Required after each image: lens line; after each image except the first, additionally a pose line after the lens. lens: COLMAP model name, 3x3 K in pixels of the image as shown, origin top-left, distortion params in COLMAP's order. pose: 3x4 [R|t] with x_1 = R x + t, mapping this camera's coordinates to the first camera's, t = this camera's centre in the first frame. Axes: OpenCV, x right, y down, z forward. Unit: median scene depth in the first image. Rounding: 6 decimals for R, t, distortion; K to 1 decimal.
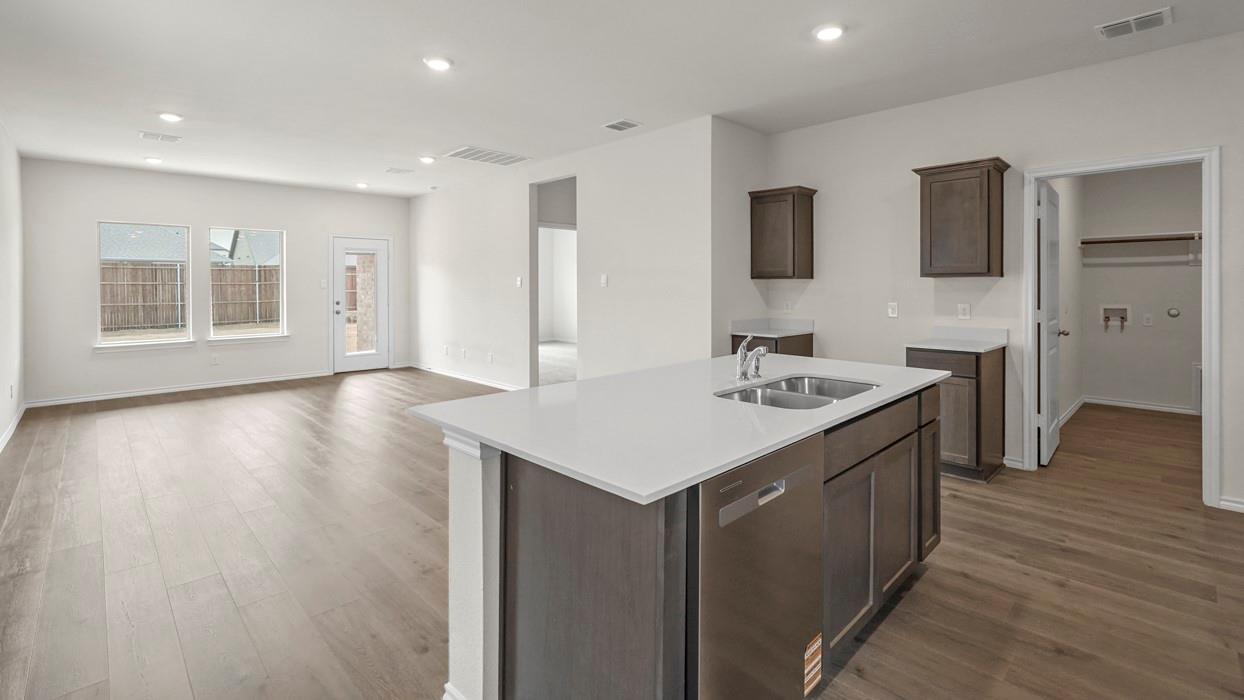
lens RADIAL K [[561.0, 0, 618.8], [0, 561.0, 294.1], [0, 0, 1]] dist [-0.004135, 0.007017]
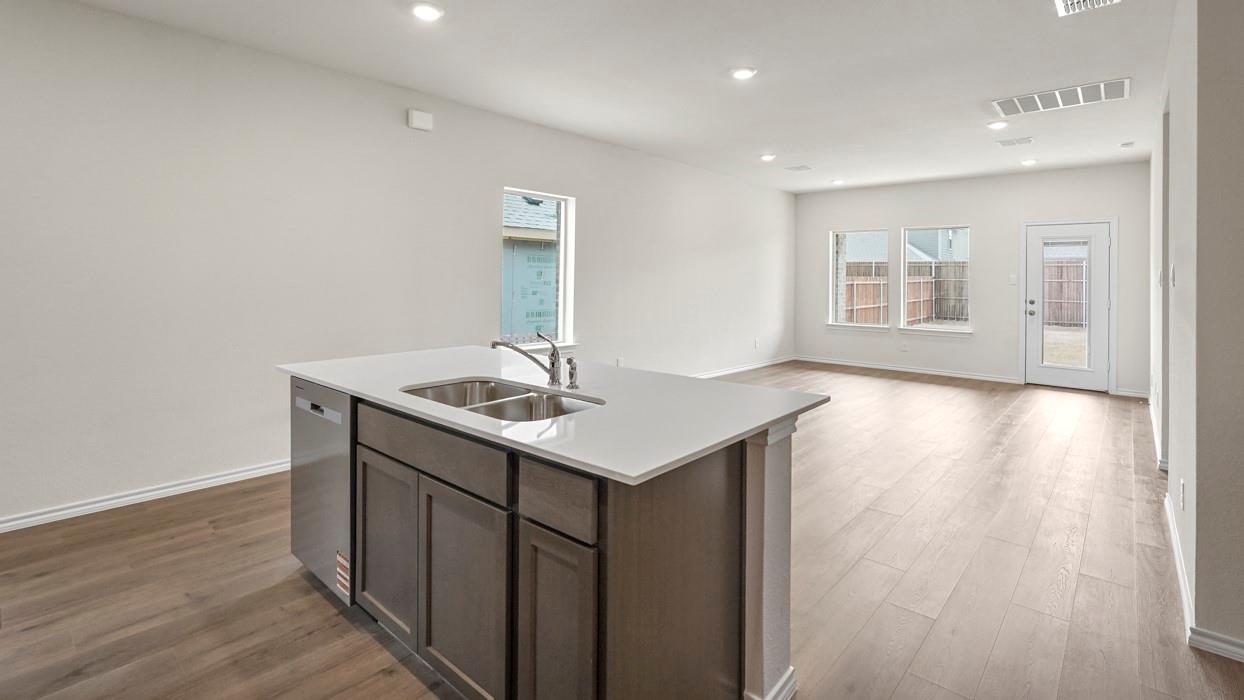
lens RADIAL K [[573.3, 0, 617.9], [0, 573.3, 274.7], [0, 0, 1]] dist [-0.003391, 0.006085]
pose [[0.081716, -0.001698, -0.996654, 0.359933], [-0.029821, 0.999547, -0.004148, -0.004267], [0.996209, 0.030061, 0.081628, 0.323653]]
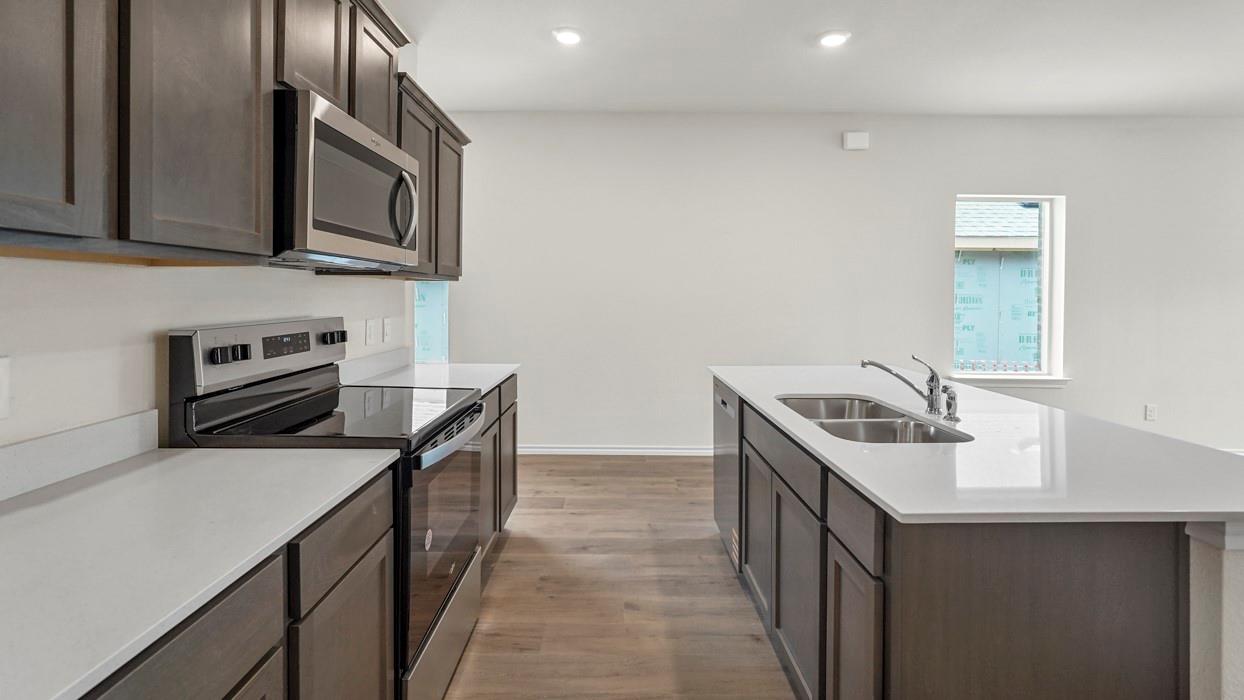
lens RADIAL K [[561.0, 0, 618.8], [0, 561.0, 294.1], [0, 0, 1]] dist [-0.004135, 0.007017]
pose [[-0.679251, 0.002573, -0.733902, 0.355167], [-0.017155, 0.999665, 0.019382, -0.006381], [0.733706, 0.025756, -0.678979, 0.385424]]
